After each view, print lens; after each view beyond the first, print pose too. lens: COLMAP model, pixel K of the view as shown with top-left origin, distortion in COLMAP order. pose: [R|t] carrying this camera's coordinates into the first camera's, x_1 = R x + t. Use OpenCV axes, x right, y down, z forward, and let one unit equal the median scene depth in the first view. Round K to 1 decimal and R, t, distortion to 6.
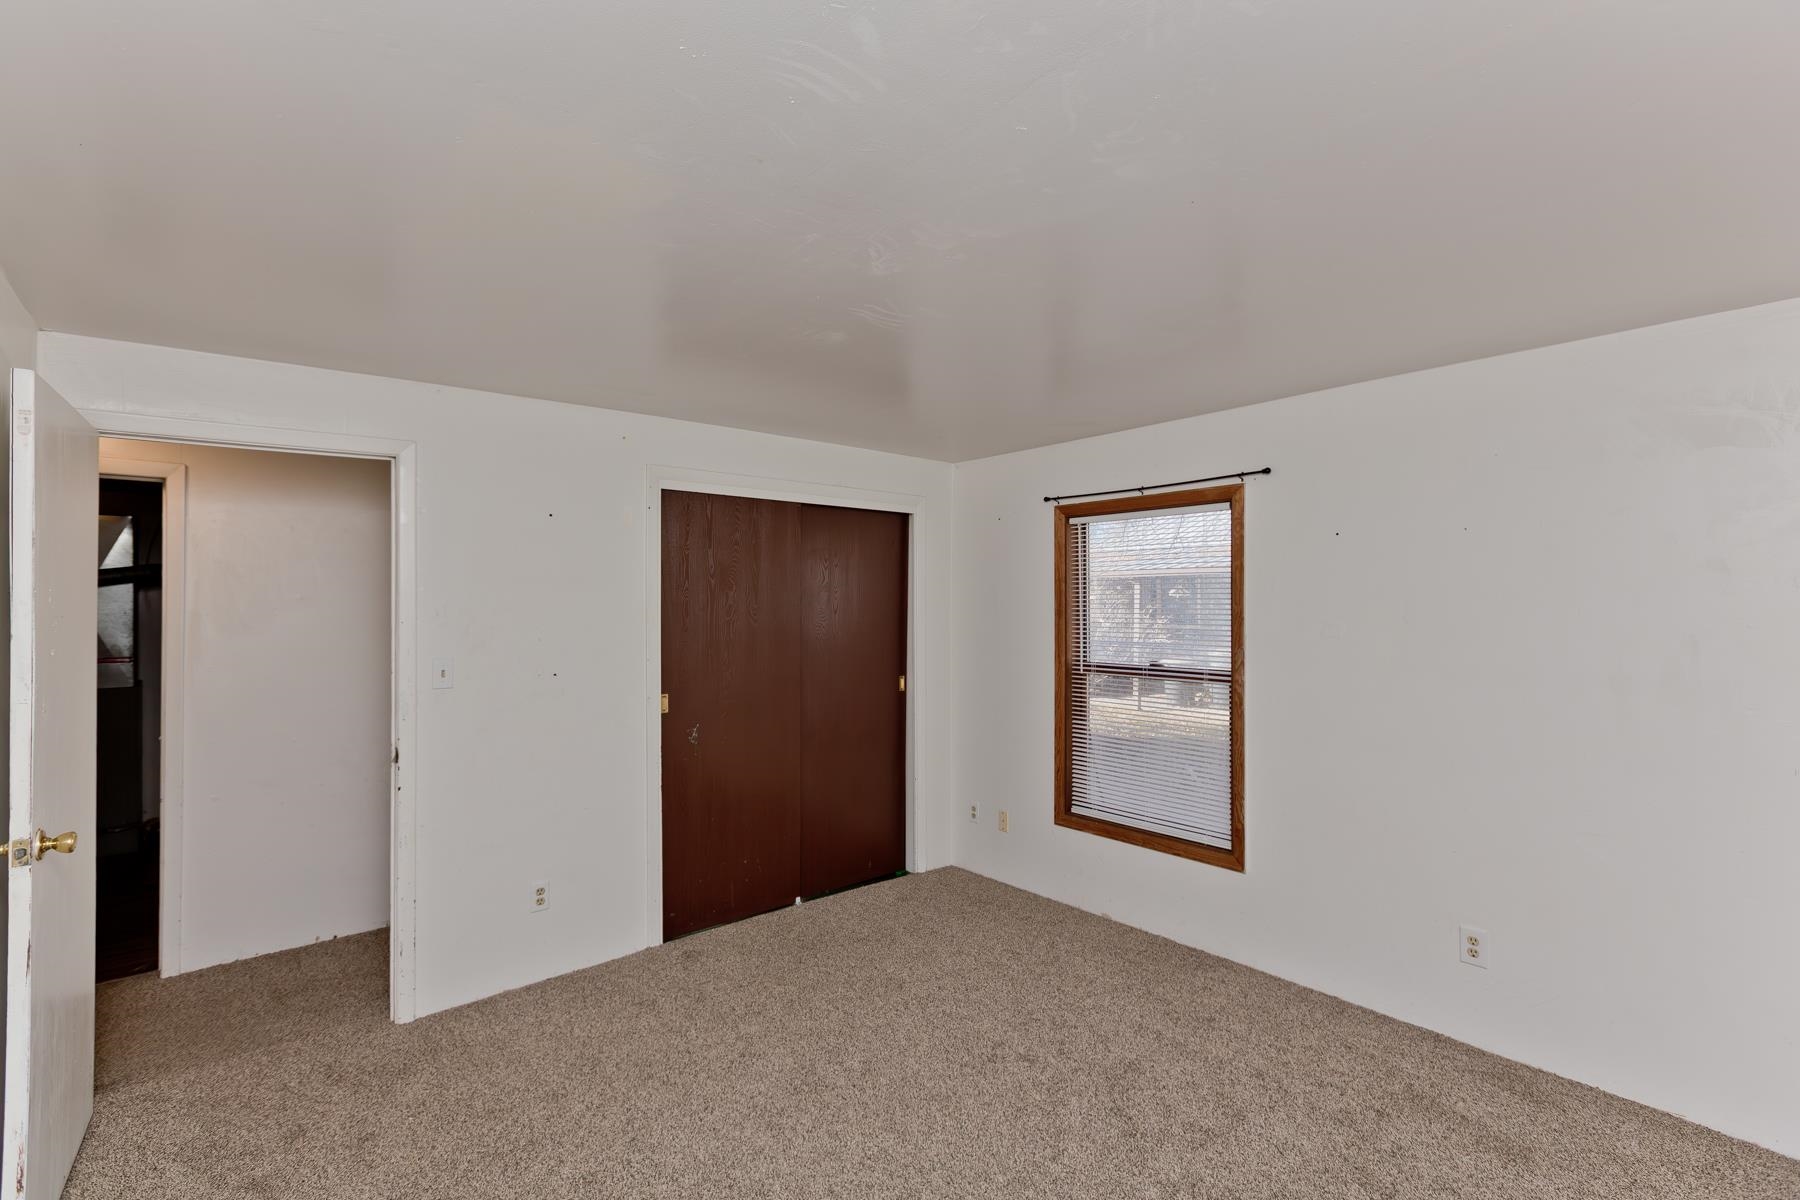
lens RADIAL K [[819.9, 0, 906.7], [0, 819.9, 594.0], [0, 0, 1]] dist [0.000057, -0.000868]
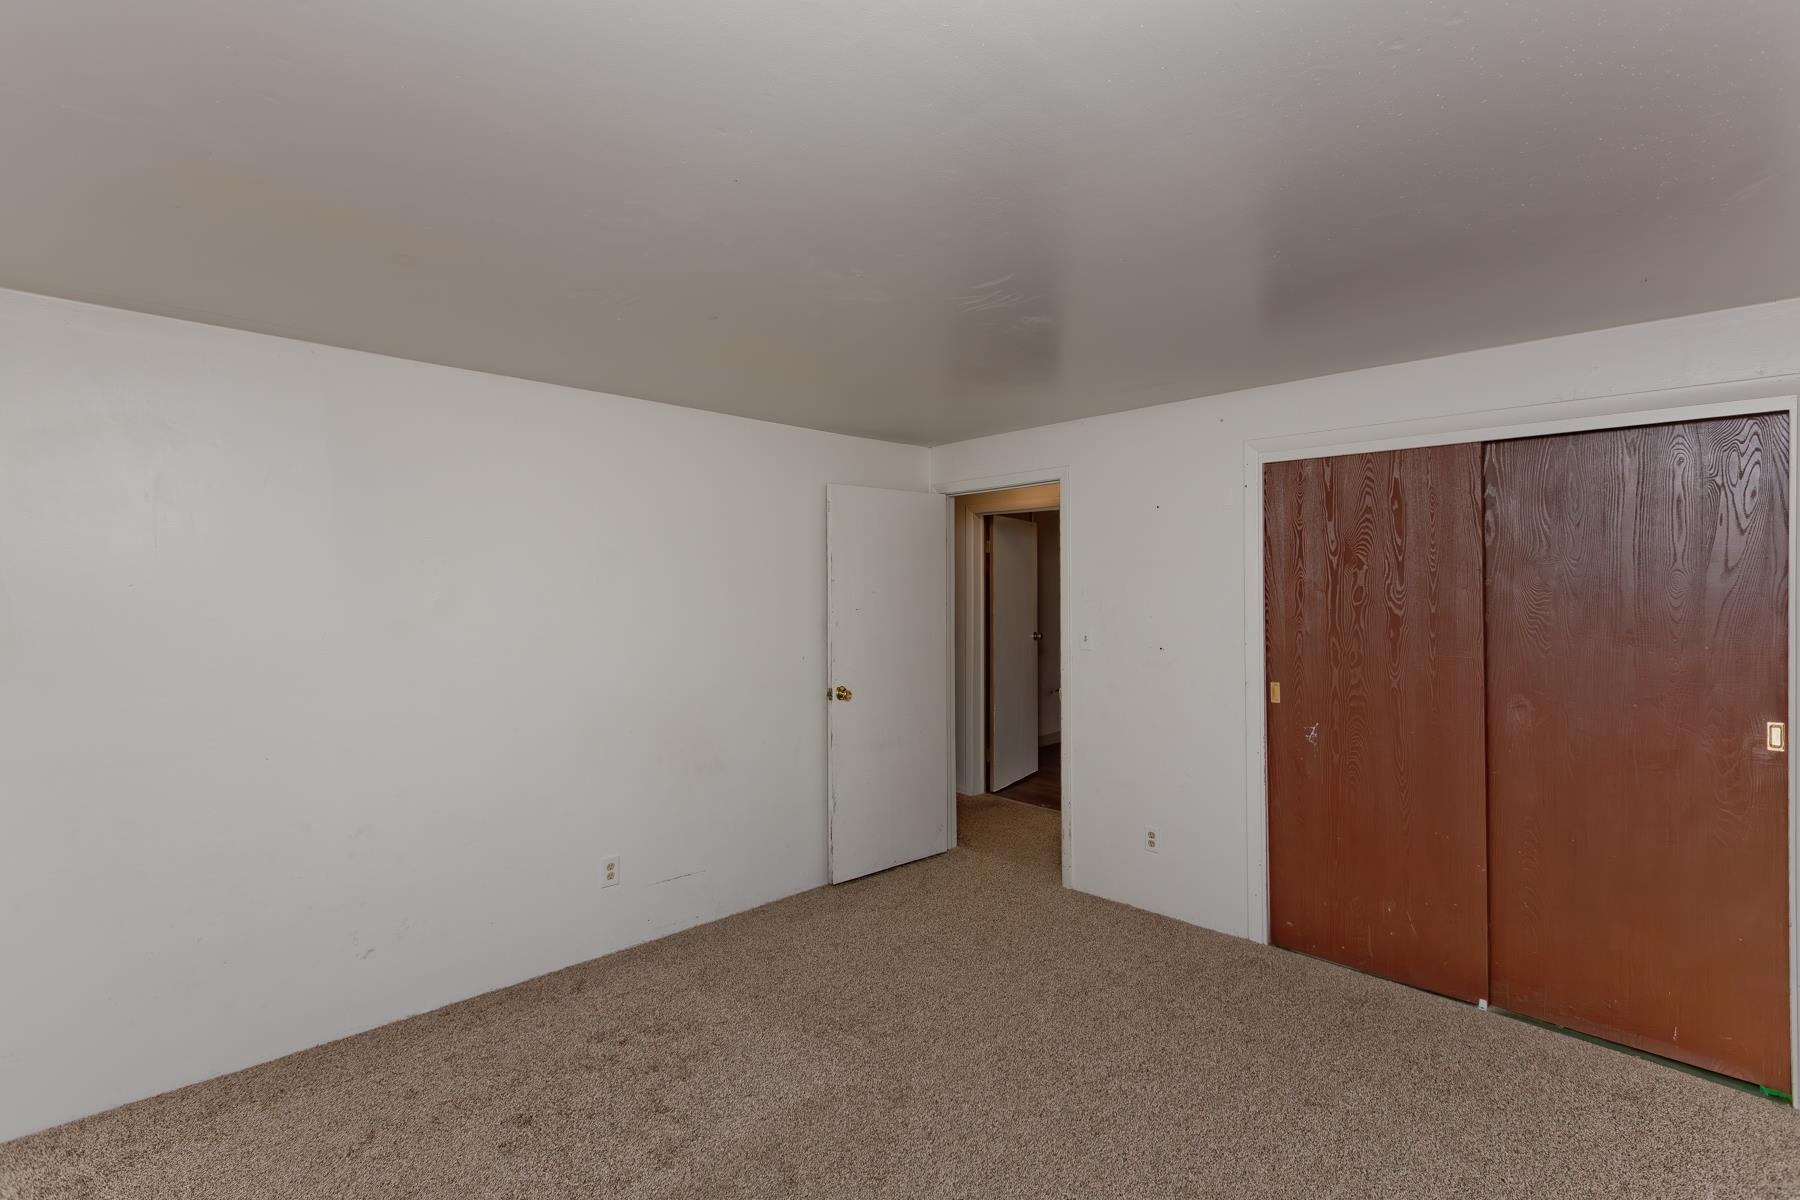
lens RADIAL K [[819.9, 0, 898.7], [0, 819.9, 600.4], [0, 0, 1]] dist [0.000057, -0.000868]
pose [[0.059776, 0.011010, -0.998151, 0.605510], [0.007274, 0.999908, 0.011465, 0.015115], [0.998185, -0.007946, 0.059690, 0.512615]]
